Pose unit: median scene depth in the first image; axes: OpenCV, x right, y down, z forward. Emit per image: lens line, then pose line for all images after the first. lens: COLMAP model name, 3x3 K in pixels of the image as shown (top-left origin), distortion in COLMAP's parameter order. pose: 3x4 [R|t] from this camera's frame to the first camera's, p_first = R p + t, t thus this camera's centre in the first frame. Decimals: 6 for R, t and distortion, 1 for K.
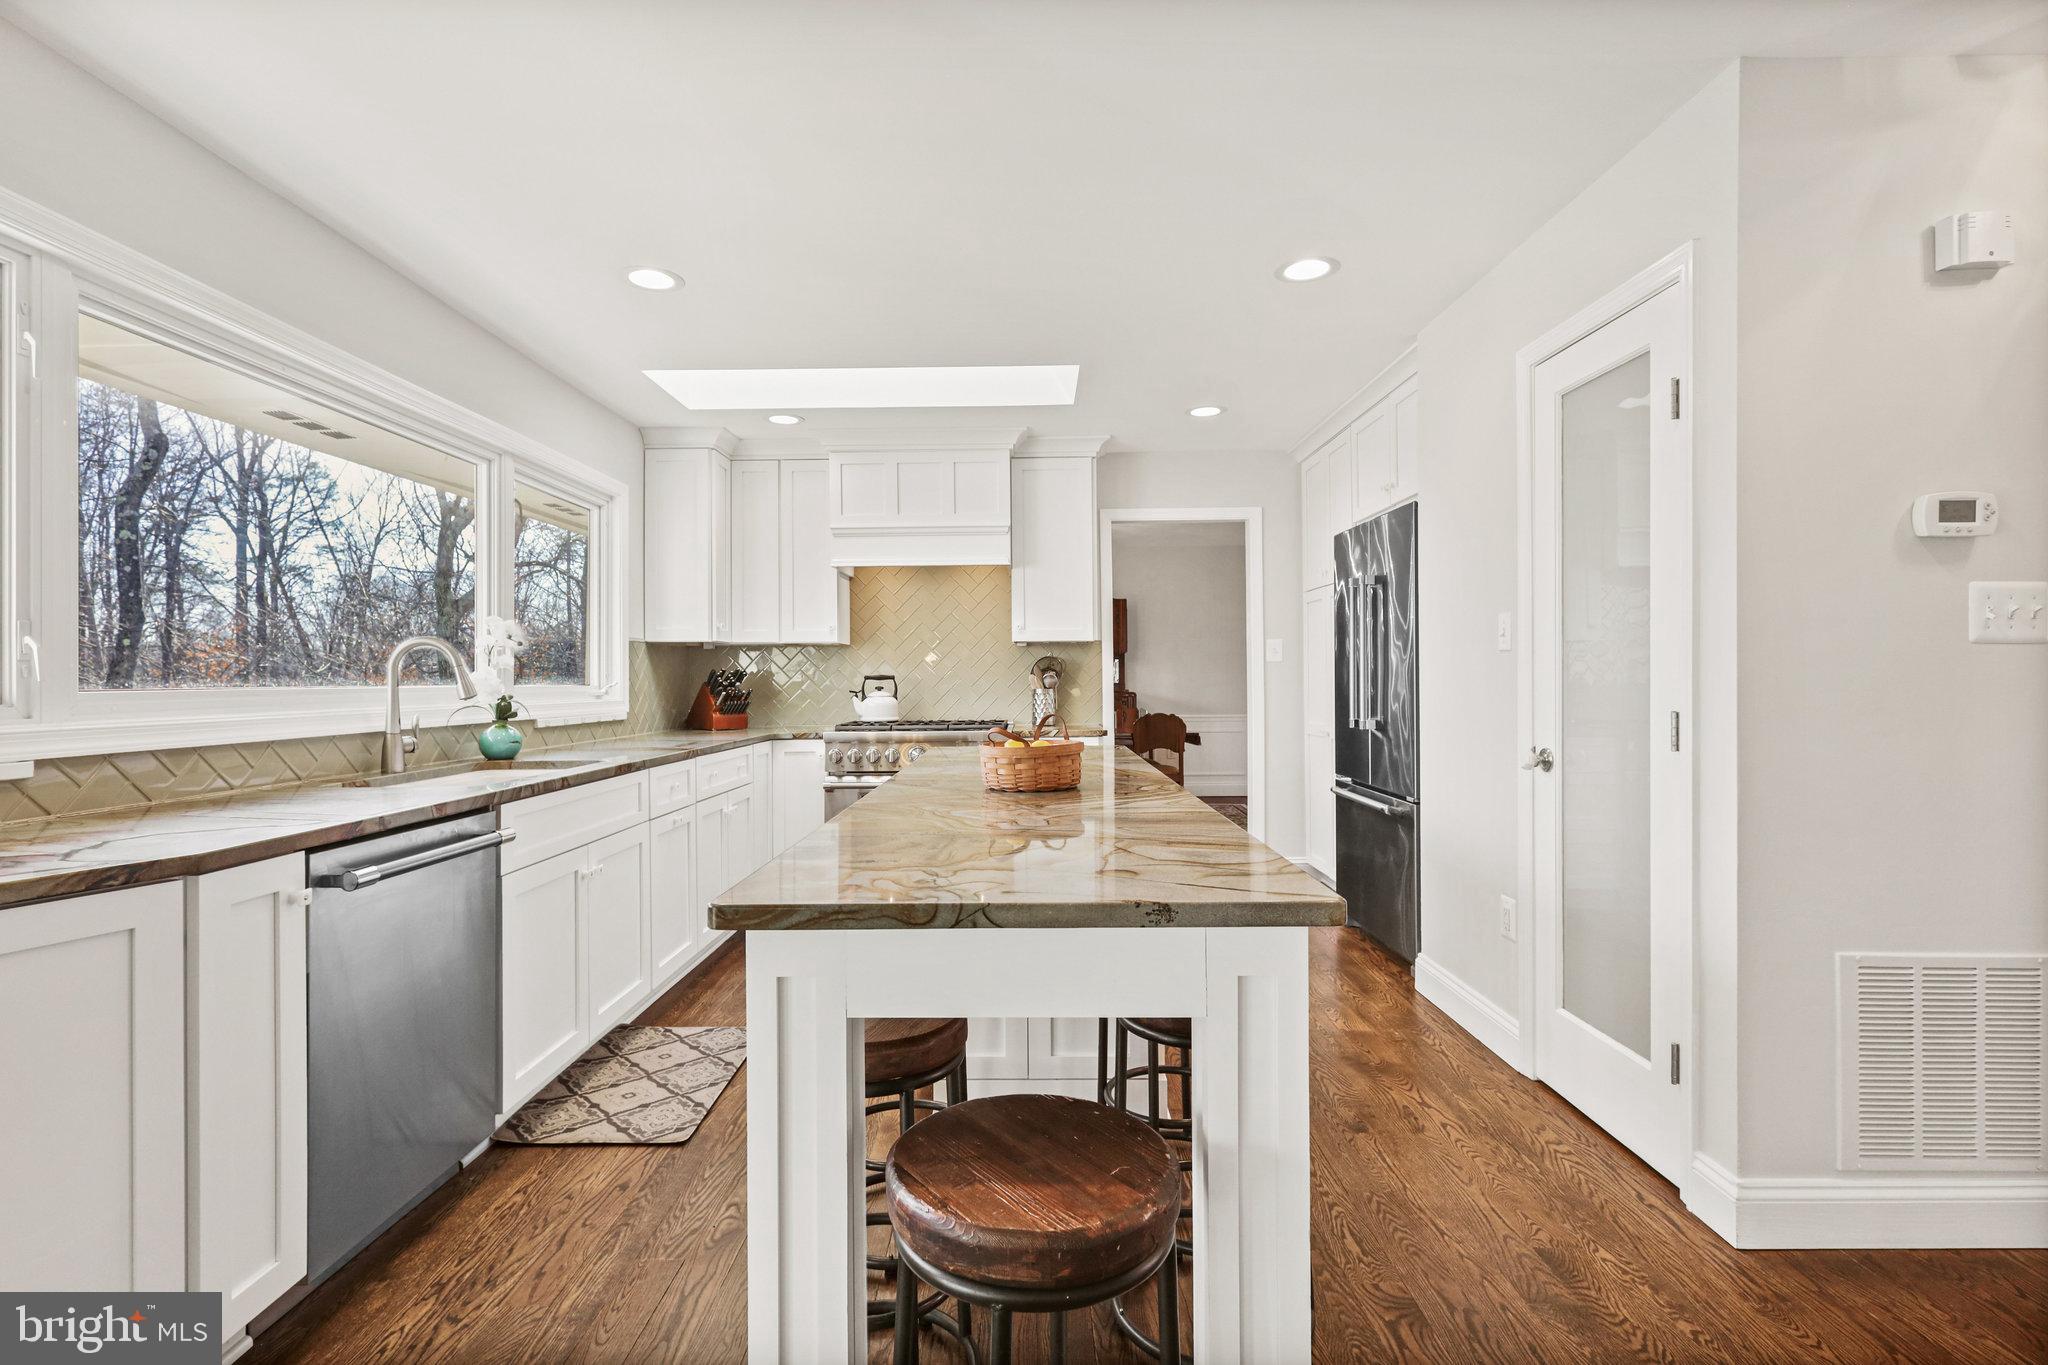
lens RADIAL K [[964.2, 0, 941.5], [0, 964.2, 674.8], [0, 0, 1]] dist [-0.003308, 0.003105]
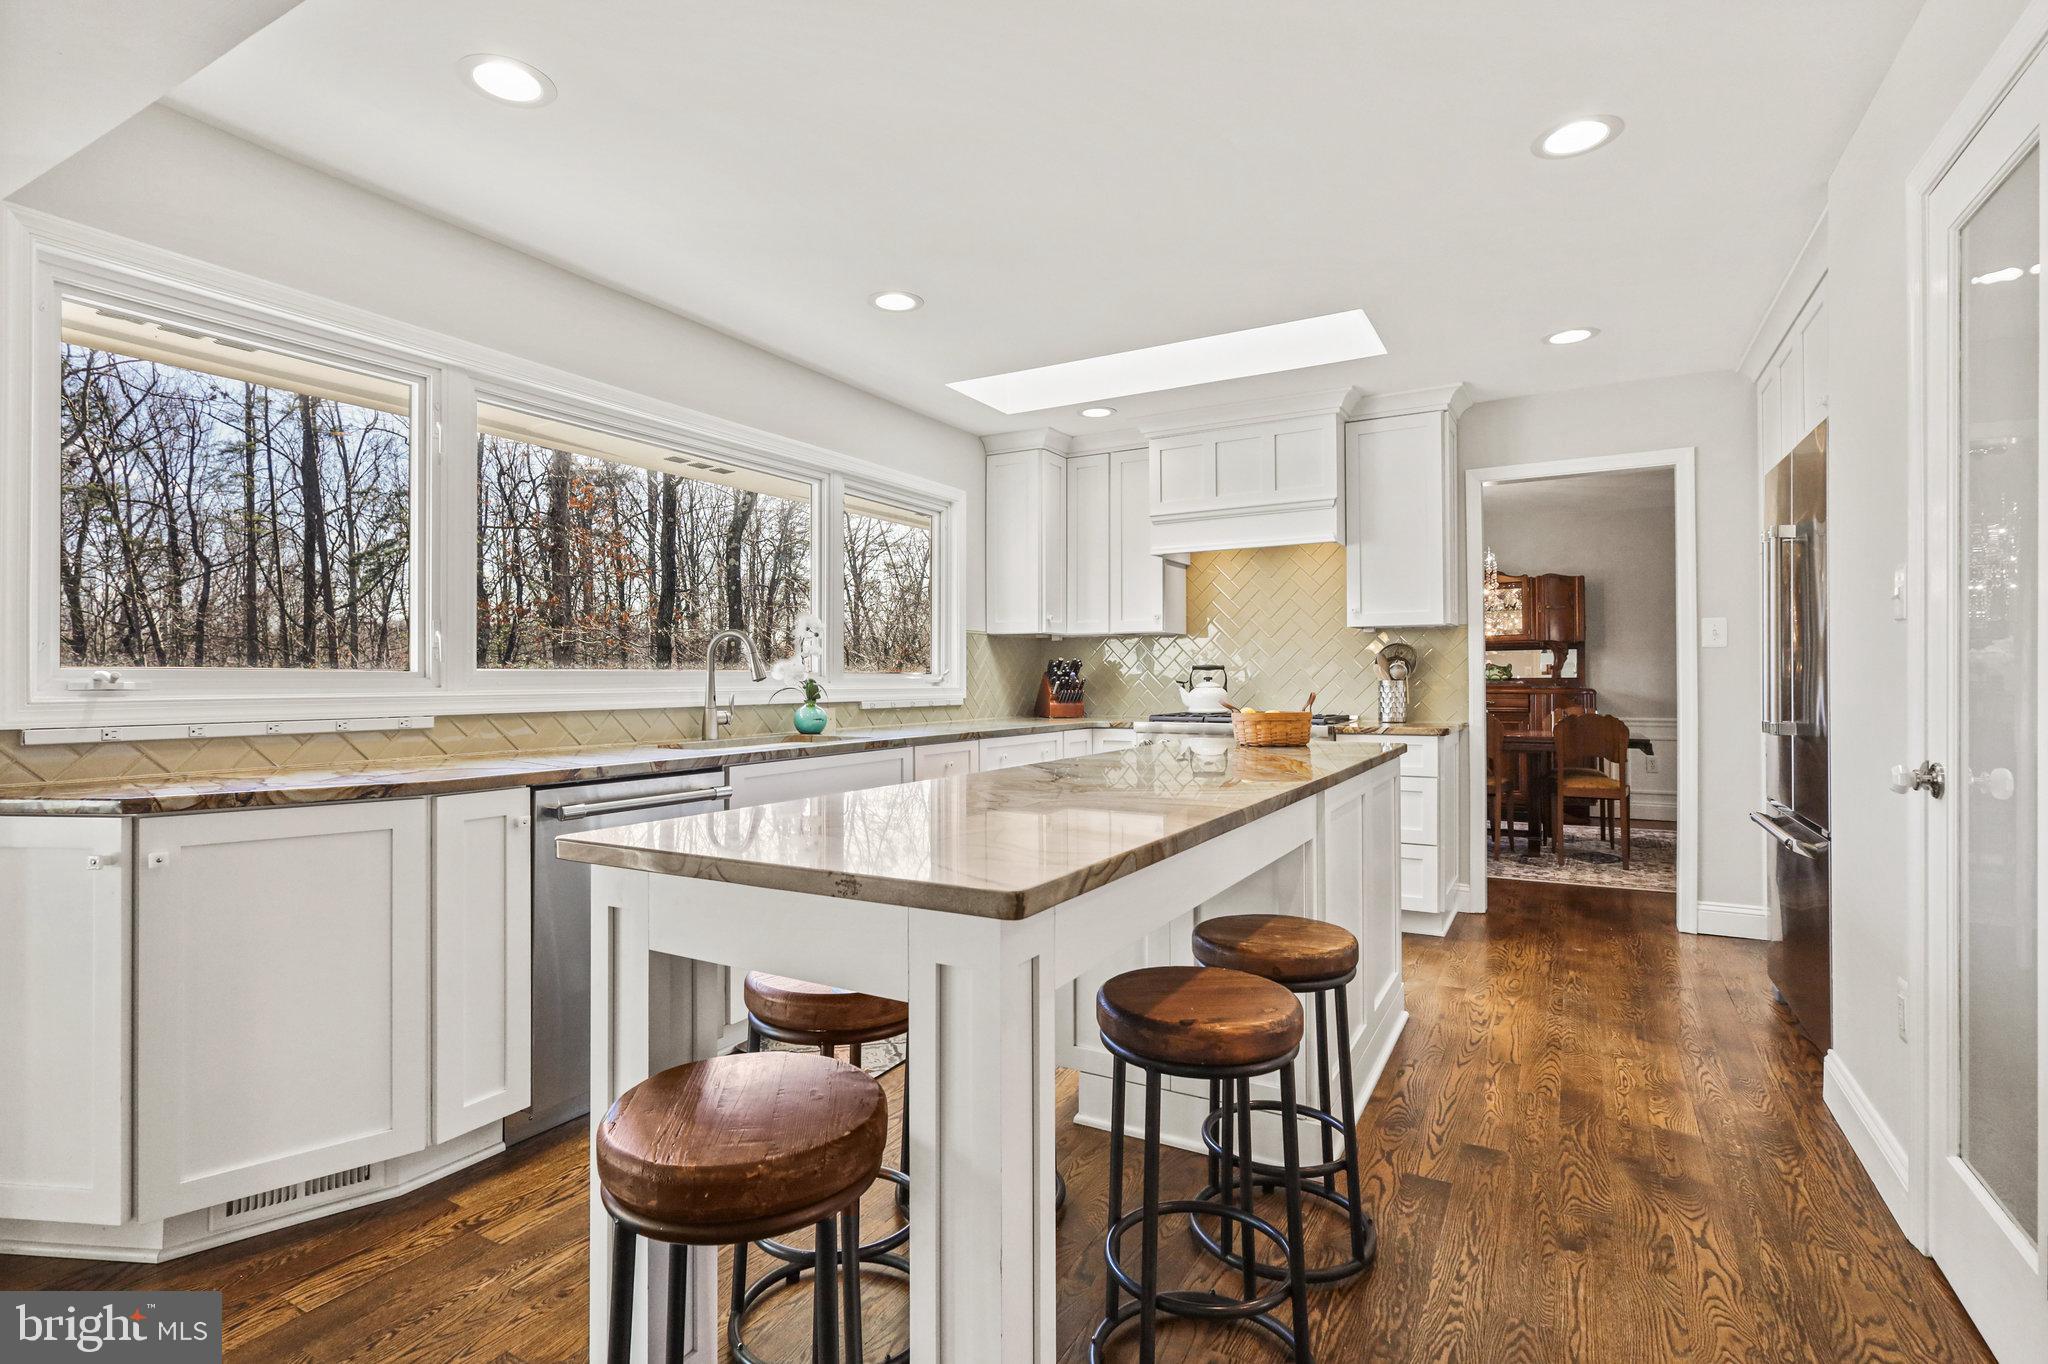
lens RADIAL K [[964.2, 0, 1018.8], [0, 964.2, 677.3], [0, 0, 1]] dist [-0.003308, 0.003105]
pose [[0.877769, 0.004929, -0.479060, 0.256757], [-0.003466, 0.999986, 0.003938, 0.010647], [0.479072, -0.001796, 0.877774, 0.071467]]
